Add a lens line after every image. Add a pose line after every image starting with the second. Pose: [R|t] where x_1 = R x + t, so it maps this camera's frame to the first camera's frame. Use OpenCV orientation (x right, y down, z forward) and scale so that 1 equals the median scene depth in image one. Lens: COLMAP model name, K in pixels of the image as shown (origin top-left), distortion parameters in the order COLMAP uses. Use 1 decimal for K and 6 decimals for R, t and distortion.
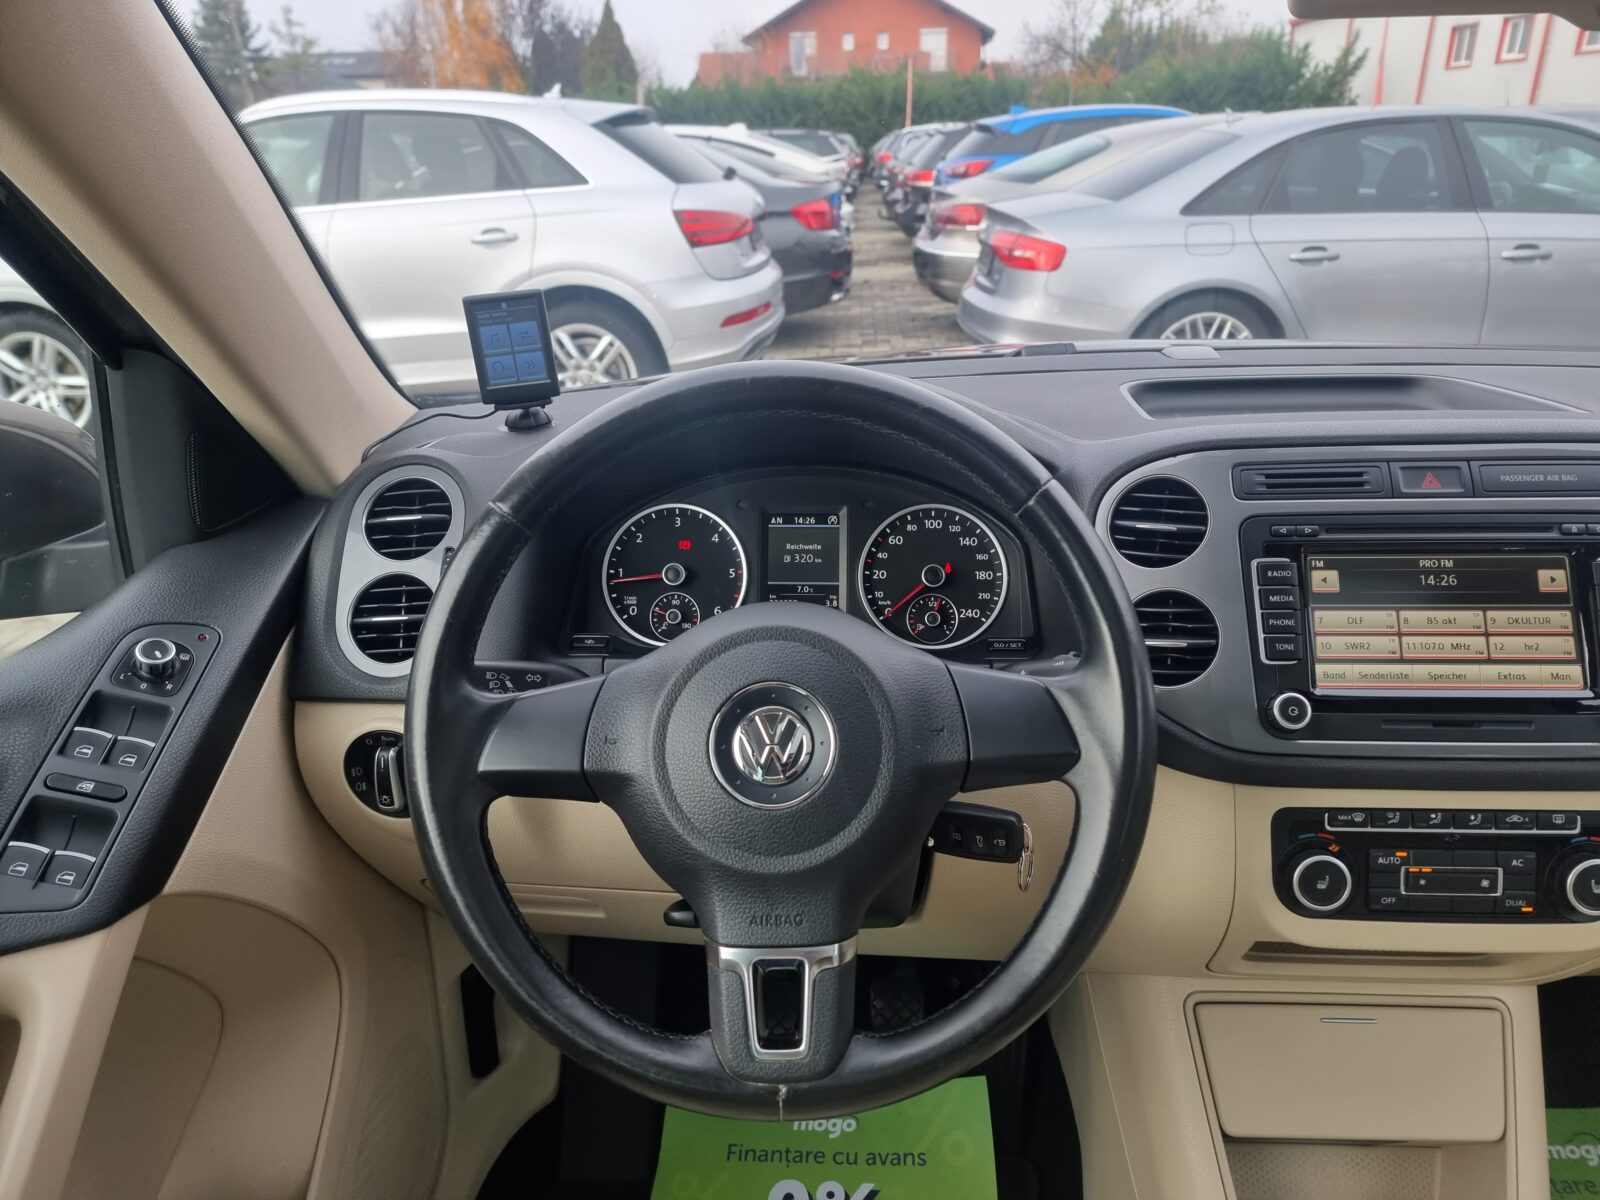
lens RADIAL K [[1107.8, 0, 800.9], [0, 1107.8, 607.4], [0, 0, 1]] dist [0.066954, -0.056372]
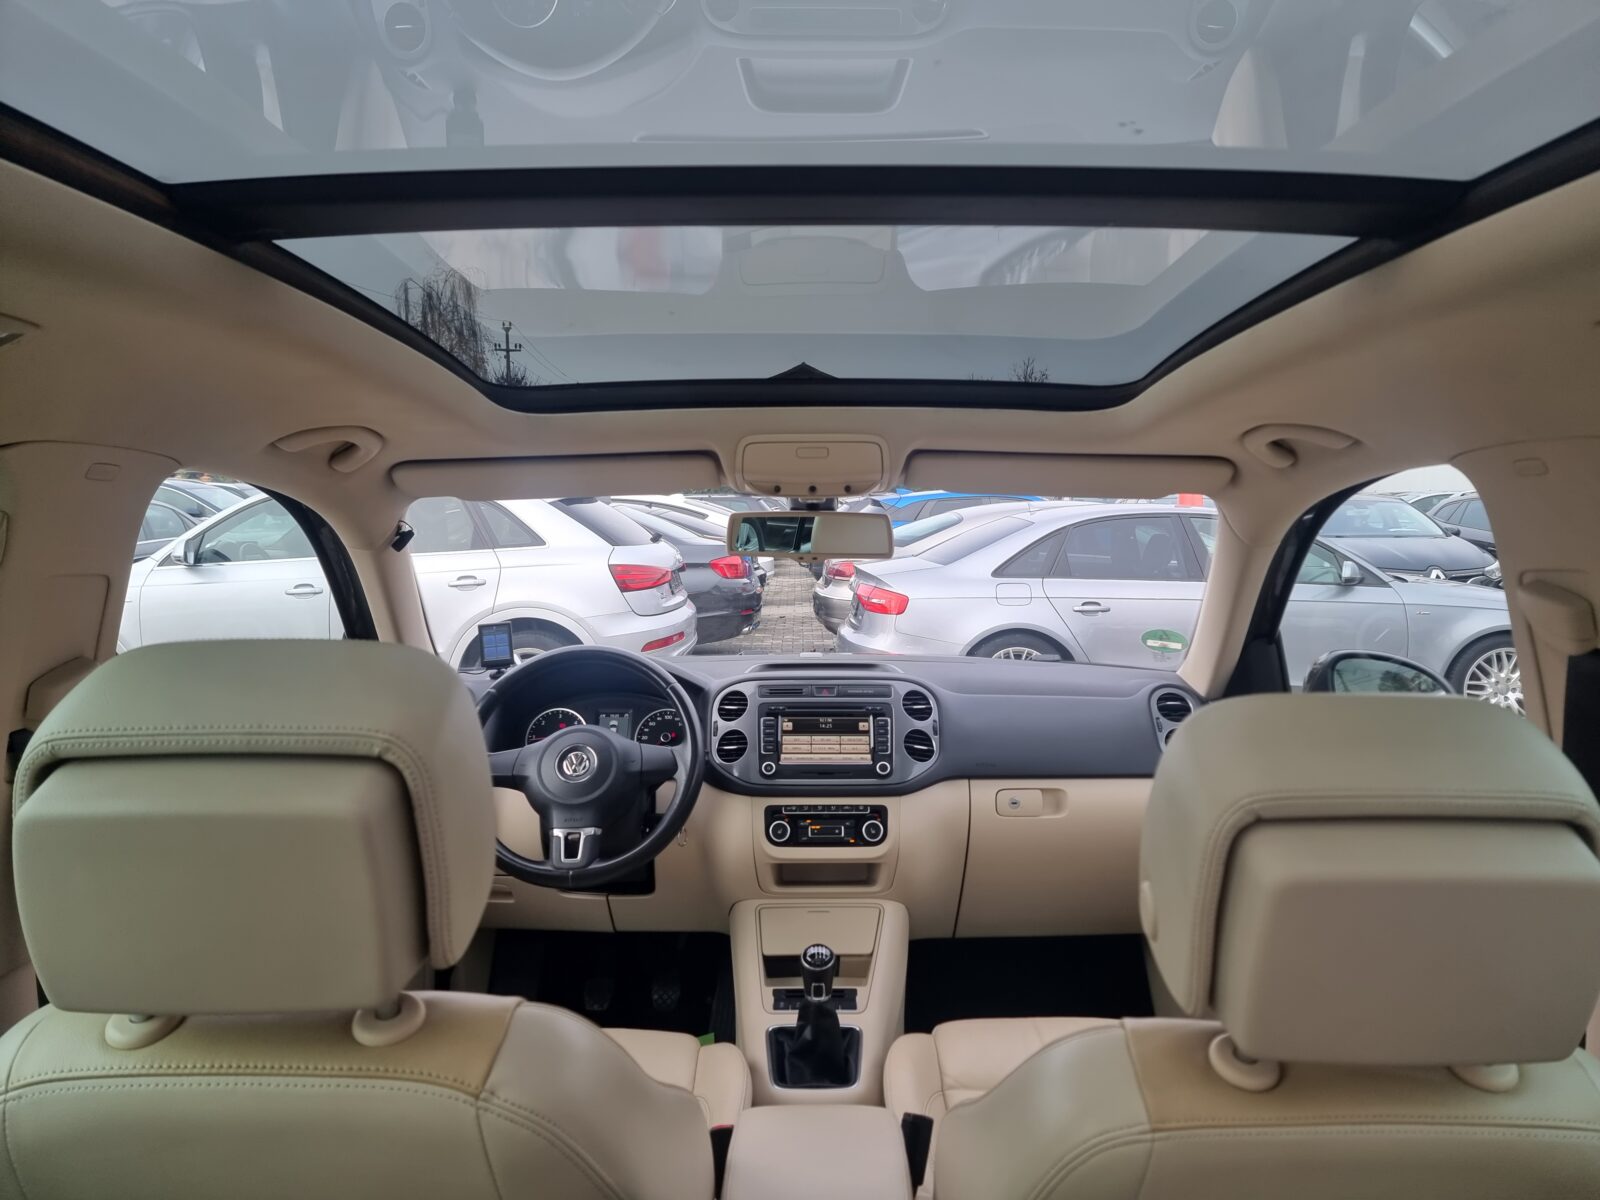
lens RADIAL K [[1107.8, 0, 813.7], [0, 1107.8, 591.1], [0, 0, 1]] dist [0.066954, -0.056372]
pose [[0.998122, 0.018300, 0.058464, 0.288951], [0.000306, 0.952837, -0.303482, 0.395195], [-0.061260, 0.302930, 0.951042, -1.391036]]
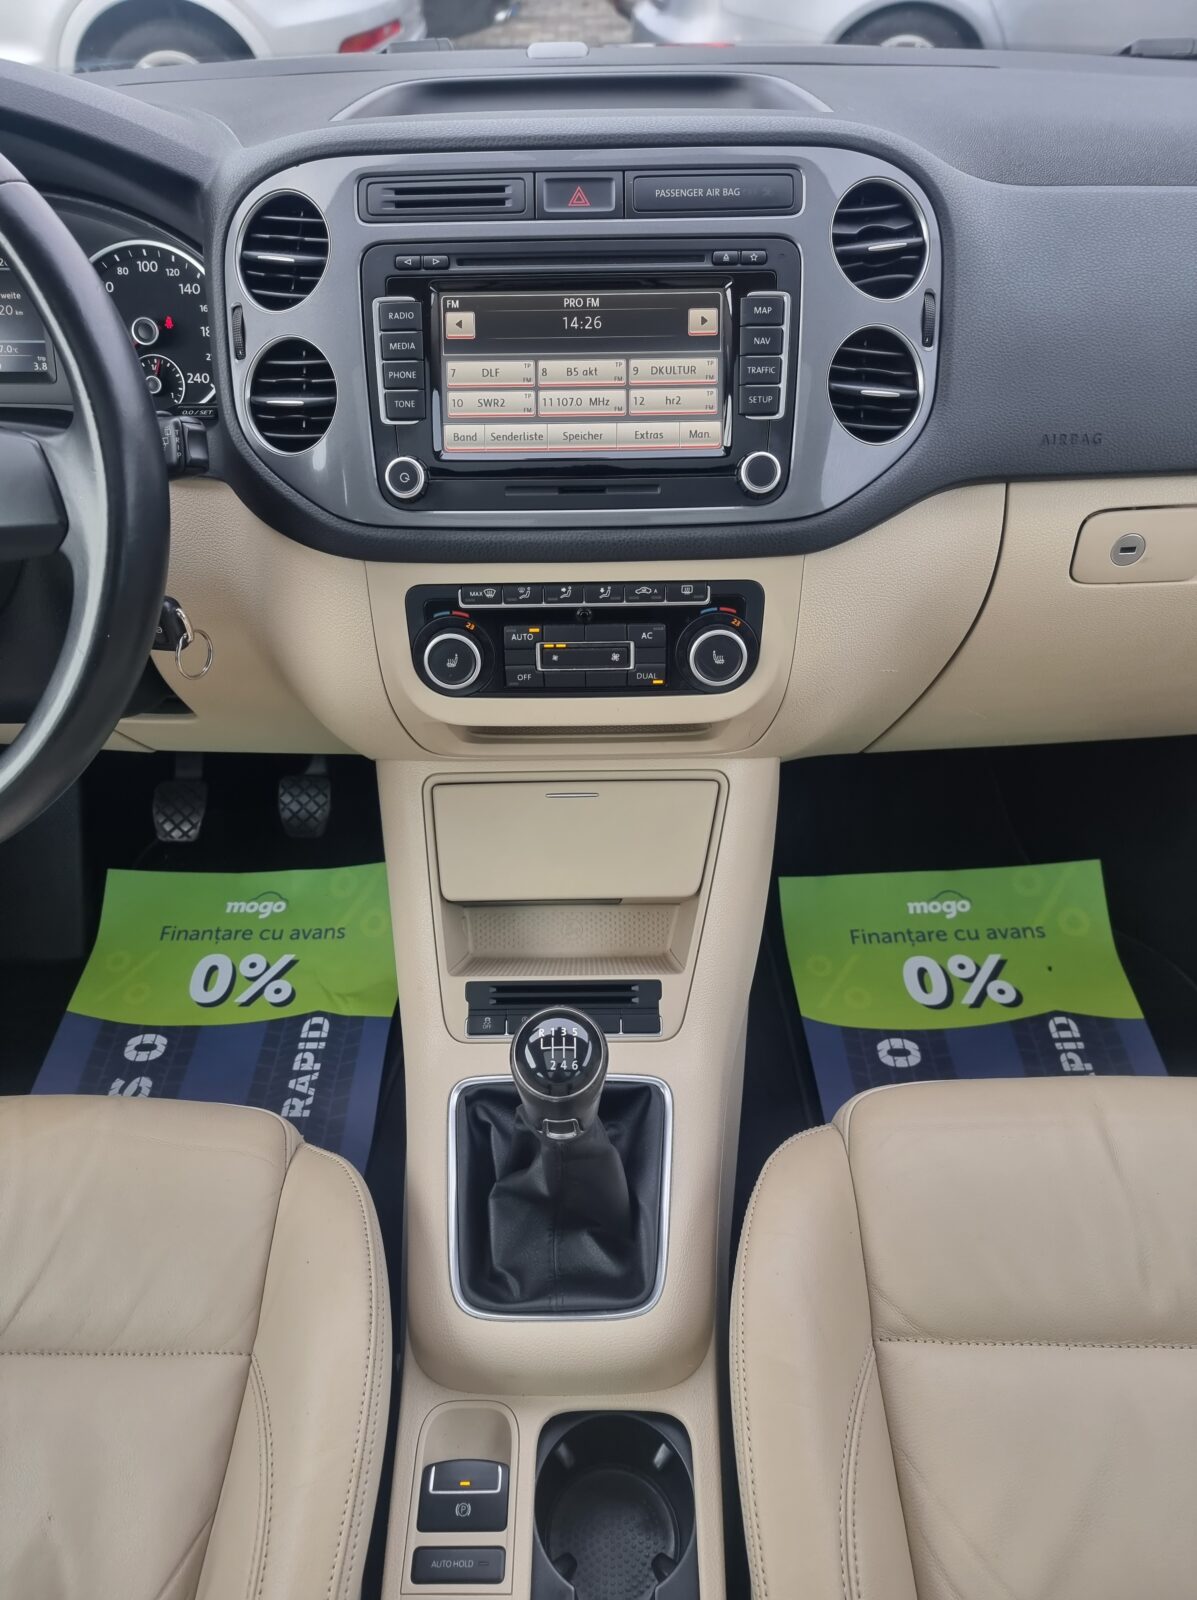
lens RADIAL K [[1107.8, 0, 583.5], [0, 1107.8, 792.5], [0, 0, 1]] dist [0.066954, -0.056372]
pose [[0.999025, -0.024338, 0.036830, 0.414898], [0.011261, 0.947191, 0.320473, 0.034684], [-0.042684, -0.319746, 0.946541, 0.033280]]
